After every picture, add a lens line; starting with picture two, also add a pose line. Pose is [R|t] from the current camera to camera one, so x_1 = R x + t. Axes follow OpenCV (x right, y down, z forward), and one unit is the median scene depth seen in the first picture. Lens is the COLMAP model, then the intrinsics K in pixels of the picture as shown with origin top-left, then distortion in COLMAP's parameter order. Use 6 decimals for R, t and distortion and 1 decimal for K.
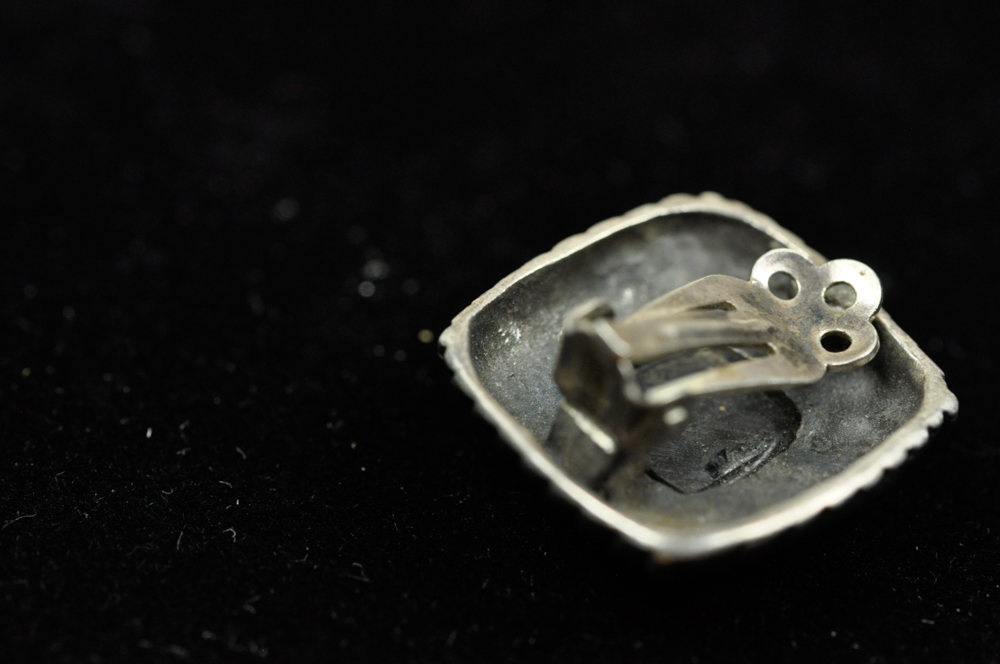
lens RADIAL K [[2584.8, 0, 500.0], [0, 2584.8, 332.0], [0, 0, 1]] dist [-0.048872, 0.677043]
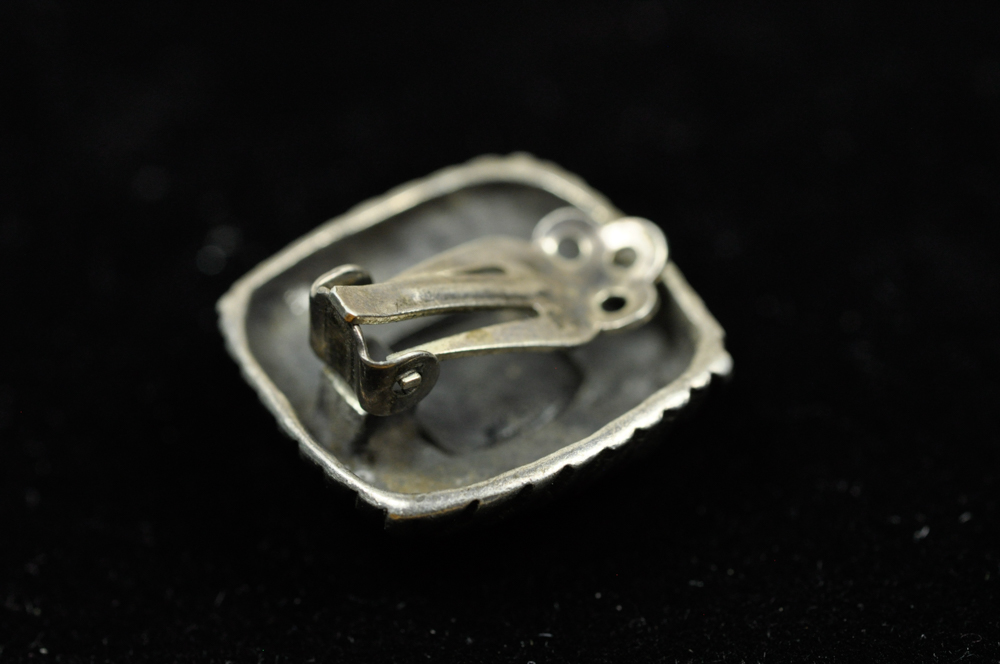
lens RADIAL K [[2584.8, 0, 500.0], [0, 2584.8, 332.0], [0, 0, 1]] dist [-0.048872, 0.677043]
pose [[0.992018, -0.010554, -0.125654, 0.218029], [0.011203, 0.999927, 0.004461, 0.009874], [0.125597, -0.005833, 0.992064, 0.002620]]
